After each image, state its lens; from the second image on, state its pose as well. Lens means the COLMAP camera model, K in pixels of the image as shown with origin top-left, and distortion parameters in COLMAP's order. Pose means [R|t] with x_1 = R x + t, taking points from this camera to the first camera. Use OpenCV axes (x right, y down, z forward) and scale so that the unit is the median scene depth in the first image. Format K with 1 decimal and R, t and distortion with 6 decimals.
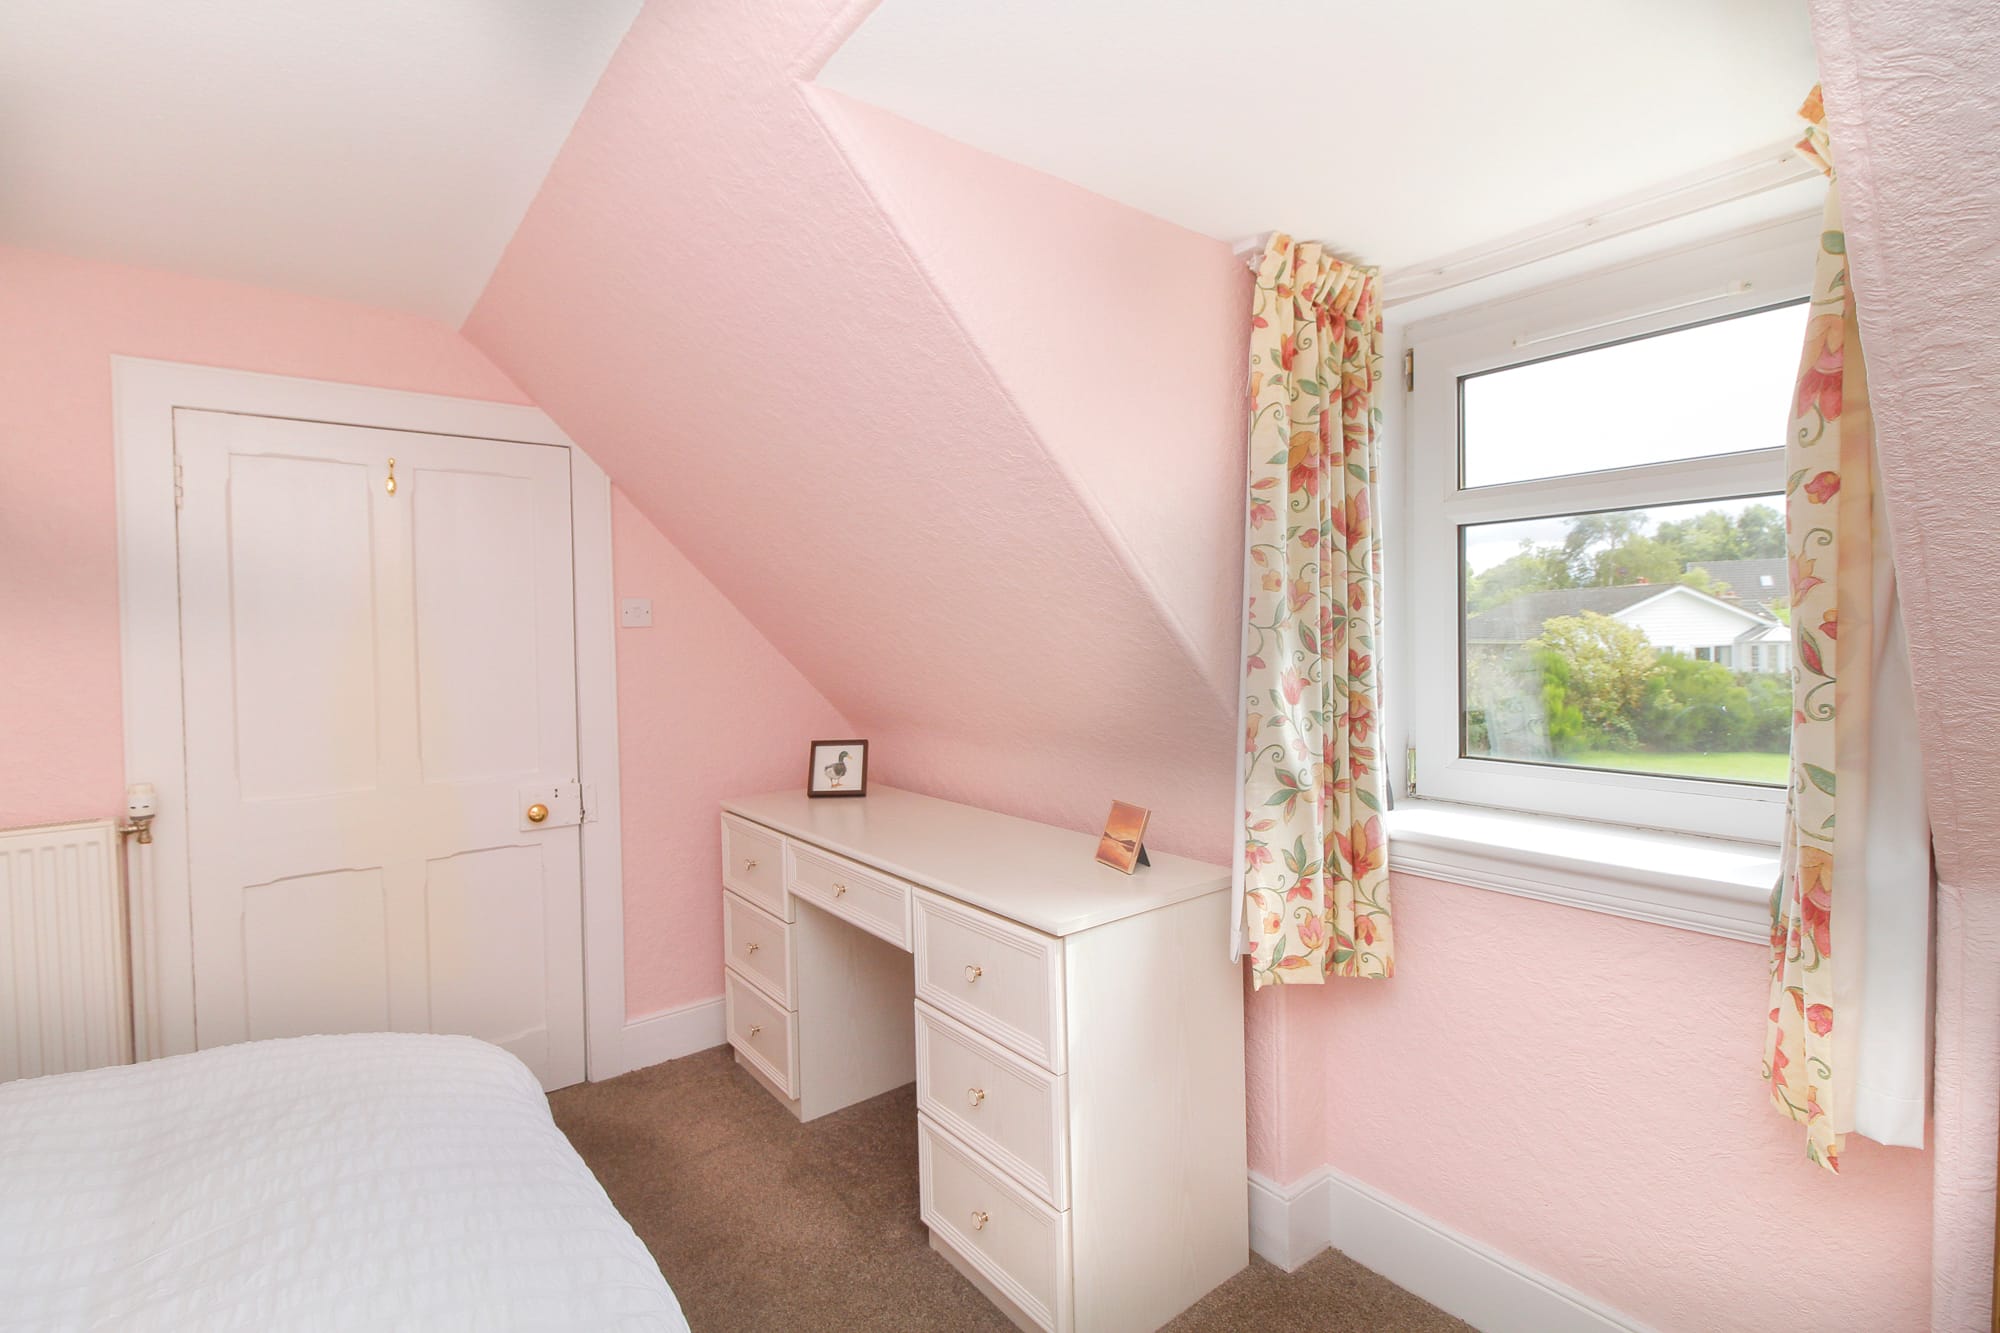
lens RADIAL K [[857.4, 0, 1002.2], [0, 857.4, 664.4], [0, 0, 1]] dist [0.005190, -0.001317]
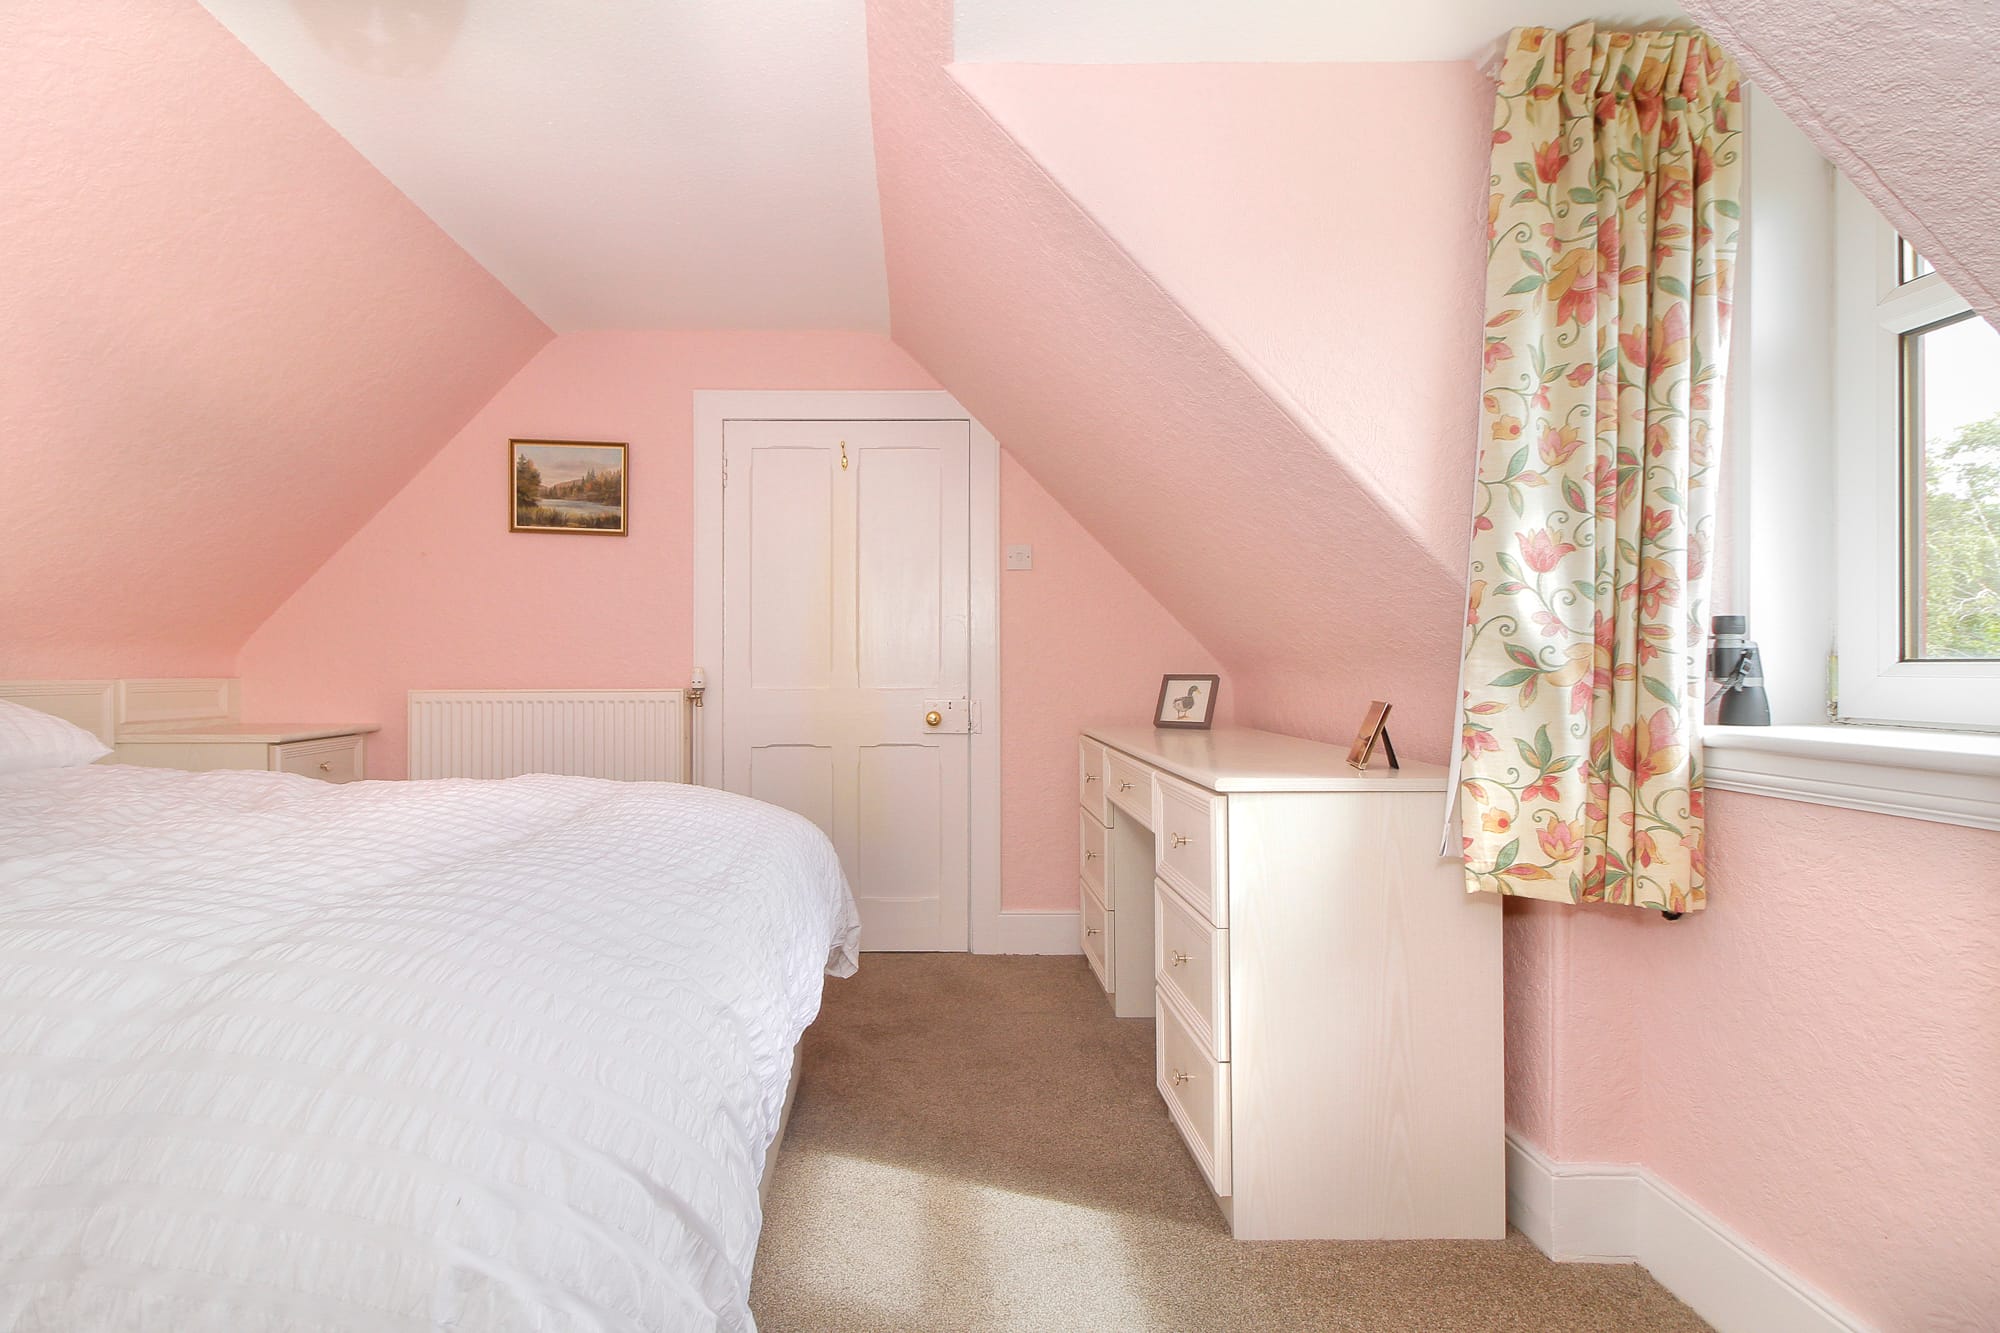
lens RADIAL K [[938.9, 0, 993.5], [0, 938.9, 675.9], [0, 0, 1]] dist [-0.001474, -0.001855]
pose [[0.818266, 0.016057, -0.574615, 0.417464], [-0.022565, 0.999737, -0.004195, 0.160881], [0.574396, 0.016399, 0.818413, -0.069959]]
